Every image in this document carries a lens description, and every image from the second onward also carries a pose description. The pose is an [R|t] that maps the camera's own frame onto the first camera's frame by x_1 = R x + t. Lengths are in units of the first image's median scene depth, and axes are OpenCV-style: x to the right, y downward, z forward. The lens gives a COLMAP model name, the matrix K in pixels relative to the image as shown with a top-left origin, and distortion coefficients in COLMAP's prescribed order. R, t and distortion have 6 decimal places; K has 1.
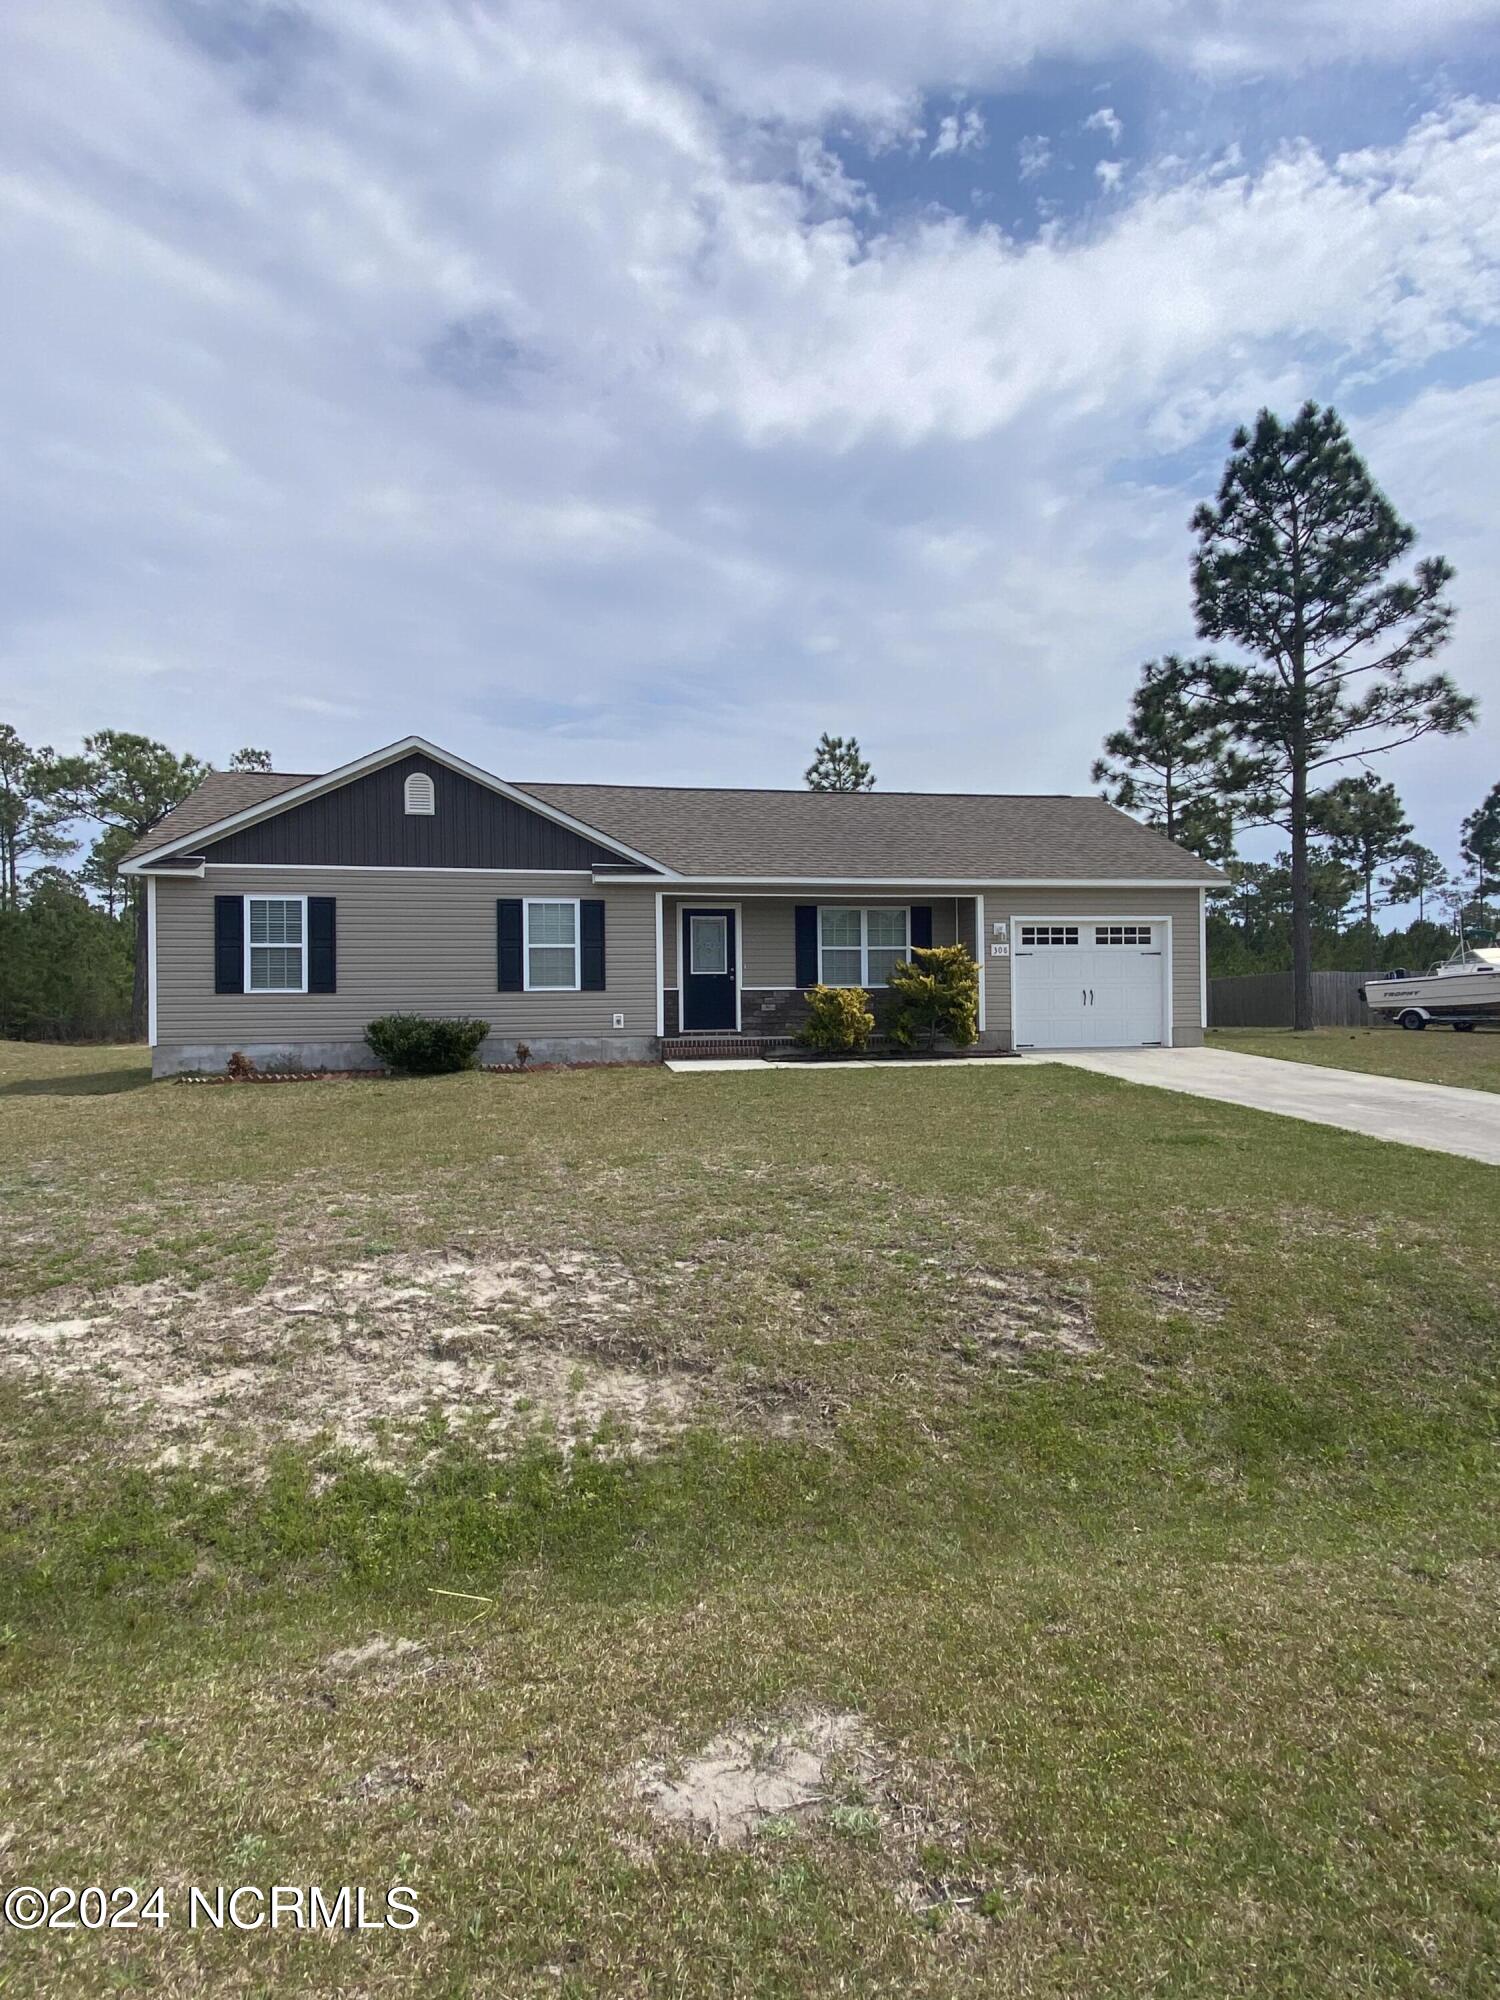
lens RADIAL K [[1027.3, 0, 750.0], [0, 1027.3, 1000.0], [0, 0, 1]] dist [0.003726, 0.000337]
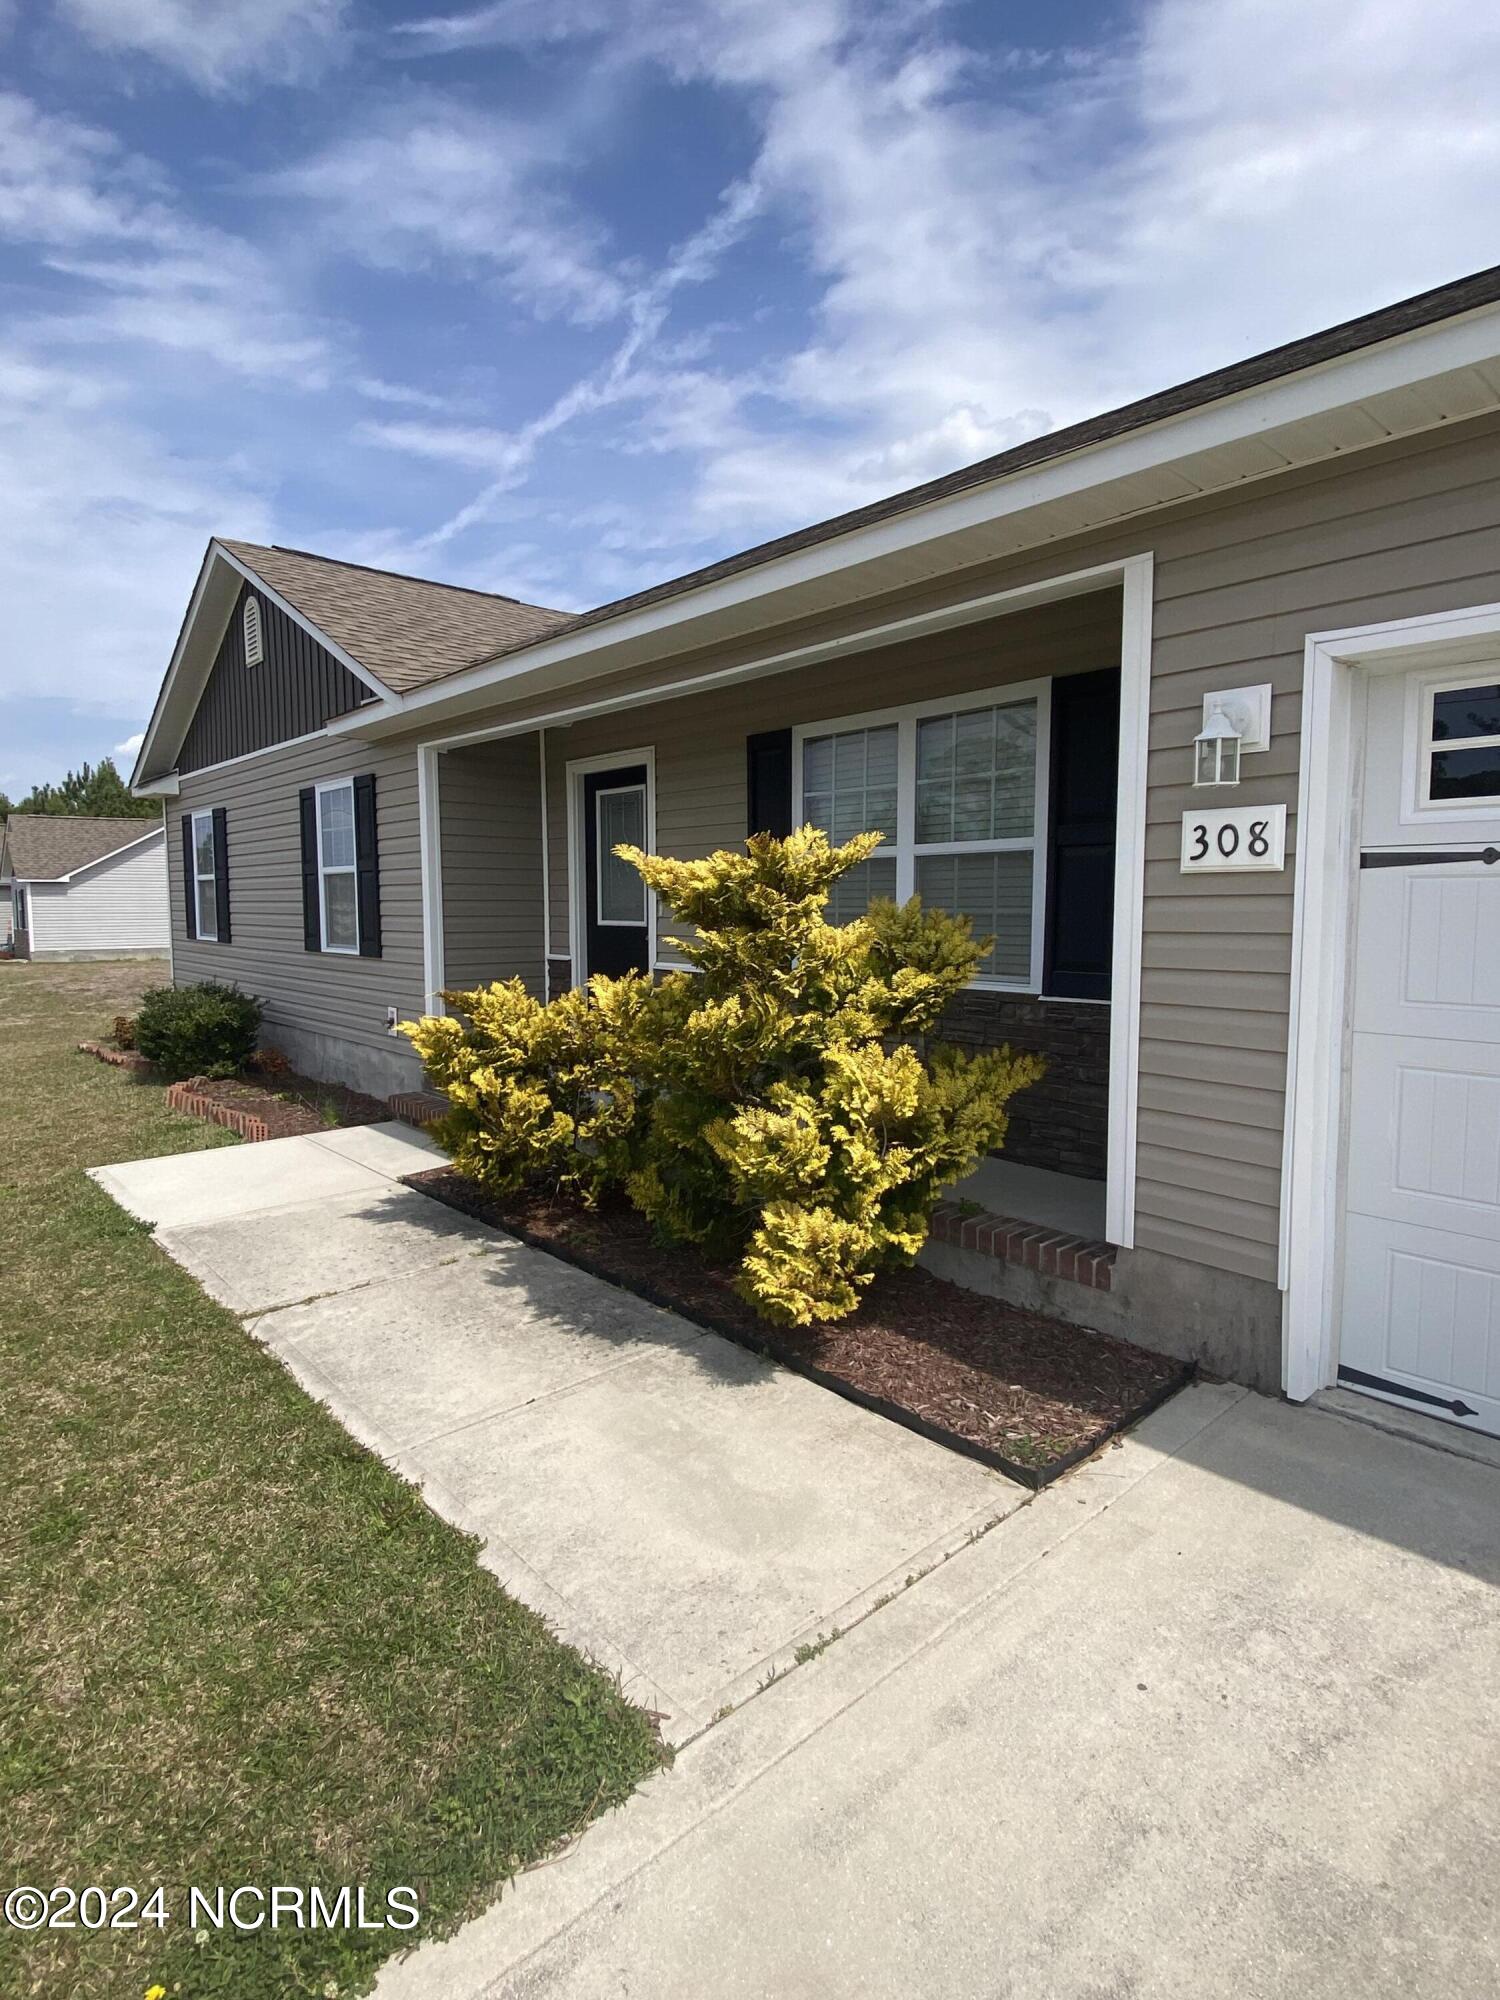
lens RADIAL K [[1027.3, 0, 750.0], [0, 1027.3, 1000.0], [0, 0, 1]] dist [0.003726, 0.000337]
pose [[0.558943, 0.085068, -0.824831, 0.339940], [0.000839, 0.994665, 0.103152, -0.038917], [0.829206, -0.058348, 0.555889, 0.812435]]
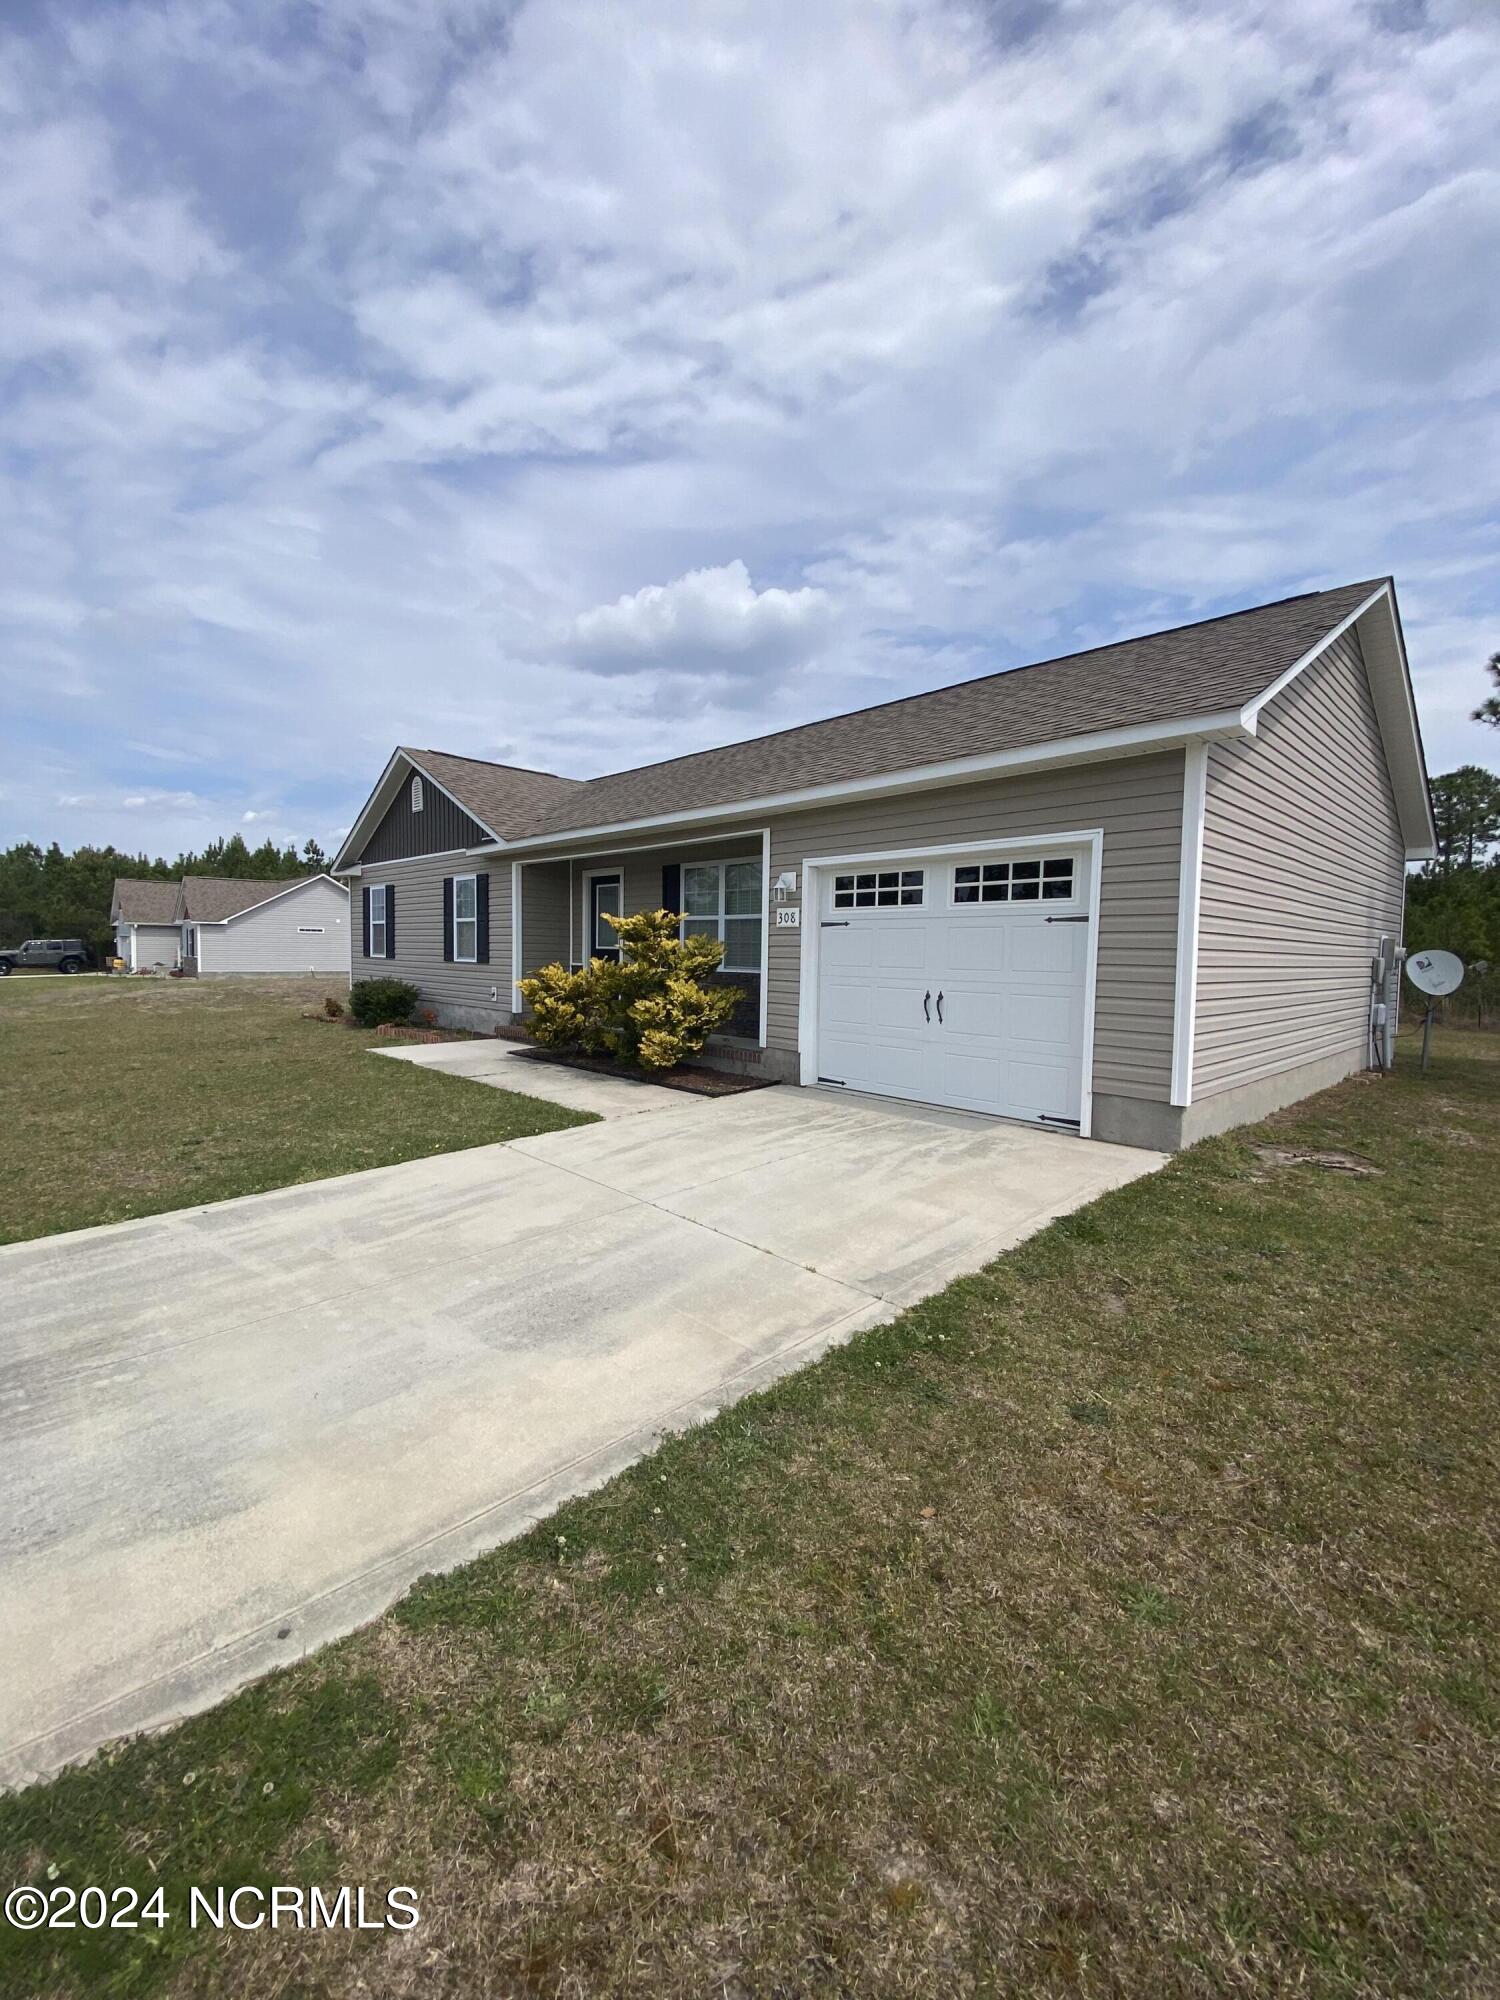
lens RADIAL K [[819.3, 0, 755.7], [0, 819.3, 1007.9], [0, 0, 1]] dist [0.001556, -0.017889]
pose [[0.592404, 0.072535, -0.802369, 0.602756], [-0.019752, 0.996947, 0.075541, -0.031542], [0.805399, -0.028902, 0.592028, 0.689995]]
